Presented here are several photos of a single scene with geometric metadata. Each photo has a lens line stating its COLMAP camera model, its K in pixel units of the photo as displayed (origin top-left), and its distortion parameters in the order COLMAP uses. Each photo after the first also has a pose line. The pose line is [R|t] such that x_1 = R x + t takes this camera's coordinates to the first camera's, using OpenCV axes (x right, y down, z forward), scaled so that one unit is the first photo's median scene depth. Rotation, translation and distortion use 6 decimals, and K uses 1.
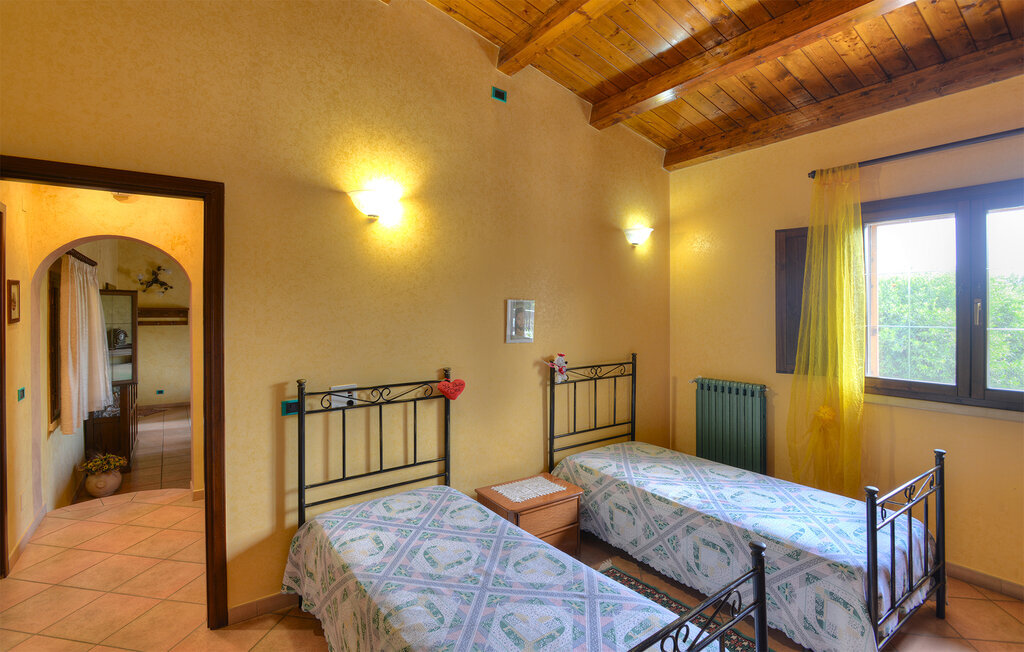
lens RADIAL K [[492.5, 0, 510.0], [0, 492.5, 314.0], [0, 0, 1]] dist [0.000294, -0.000548]
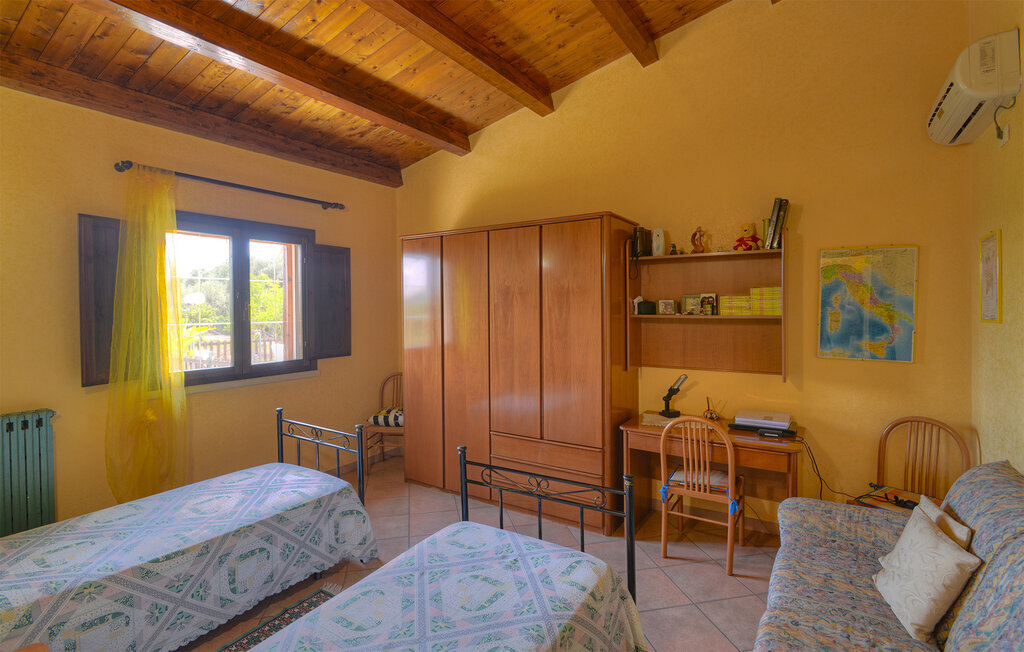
lens RADIAL K [[492.5, 0, 510.0], [0, 492.5, 314.0], [0, 0, 1]] dist [0.000294, -0.000548]
pose [[-0.364898, -0.010719, 0.930986, -0.585580], [0.015684, 0.999721, 0.017658, -0.007130], [-0.930915, 0.021045, -0.364628, 0.764095]]
